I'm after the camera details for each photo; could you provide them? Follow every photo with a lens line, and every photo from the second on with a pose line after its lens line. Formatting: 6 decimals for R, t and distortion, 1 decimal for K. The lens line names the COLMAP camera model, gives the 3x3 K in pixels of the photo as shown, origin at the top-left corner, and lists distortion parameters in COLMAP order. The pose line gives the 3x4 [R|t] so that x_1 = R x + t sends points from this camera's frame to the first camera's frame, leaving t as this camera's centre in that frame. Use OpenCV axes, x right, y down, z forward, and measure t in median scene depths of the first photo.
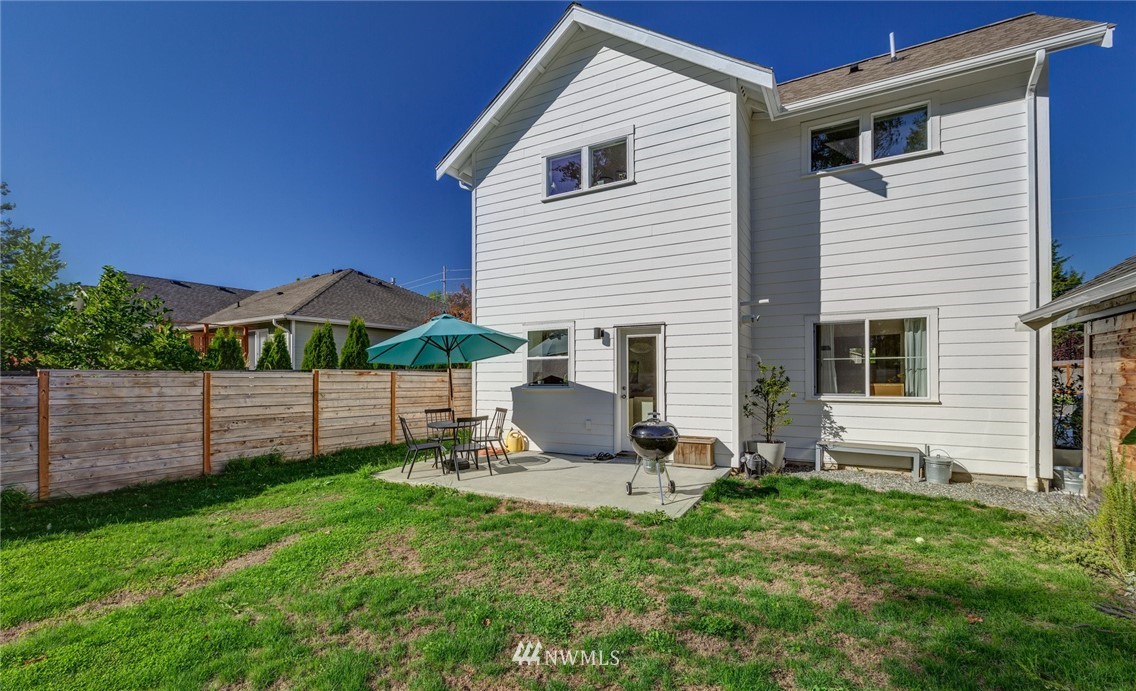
lens RADIAL K [[506.5, 0, 565.1], [0, 506.5, 374.9], [0, 0, 1]] dist [-0.001786, -0.000266]
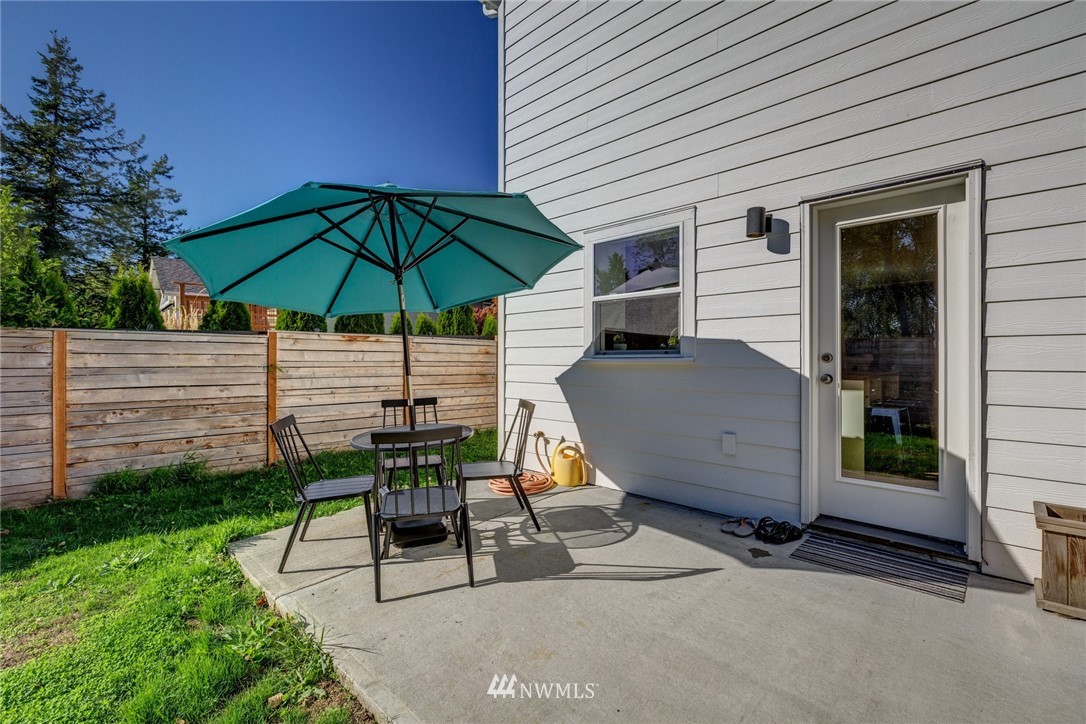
lens RADIAL K [[485.3, 0, 541.5], [0, 485.3, 358.2], [0, 0, 1]] dist [0.001876, -0.000235]
pose [[0.969593, 0.001981, -0.244715, -0.007627], [-0.000592, 0.999983, 0.005751, 0.023658], [0.244723, -0.005432, 0.969578, 0.549650]]
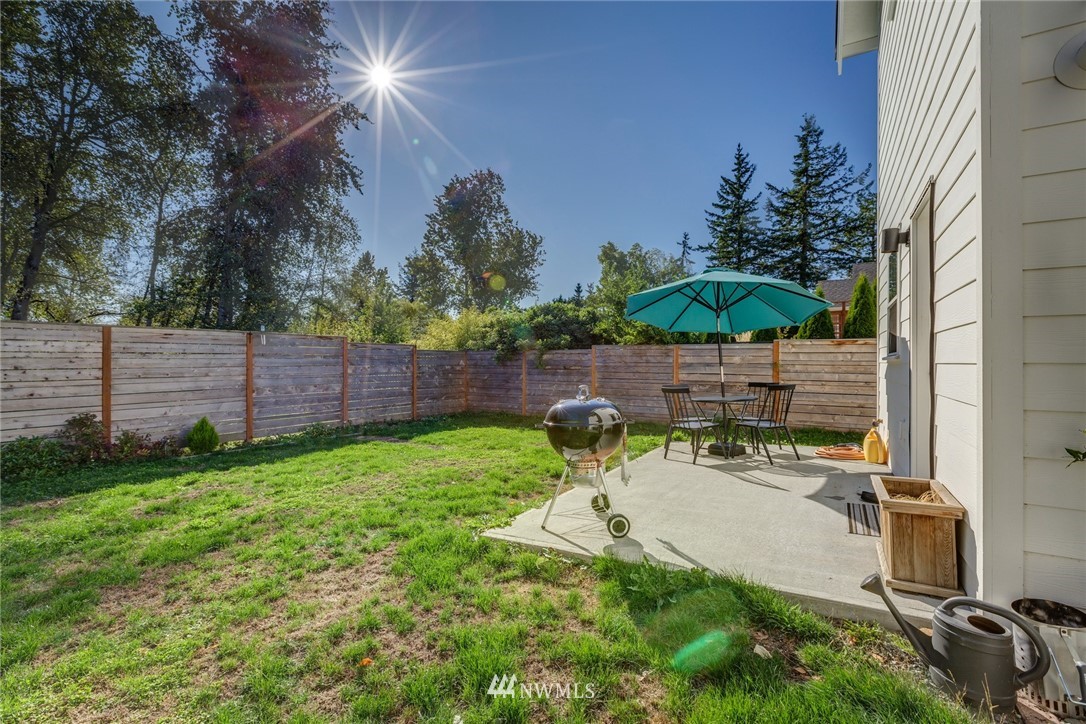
lens RADIAL K [[485.3, 0, 542.3], [0, 485.3, 359.6], [0, 0, 1]] dist [0.001876, -0.000235]
pose [[-0.007316, 0.000379, -0.999973, 0.502008], [0.003164, 0.999995, 0.000356, 0.028774], [0.999968, -0.003161, -0.007318, 0.635427]]
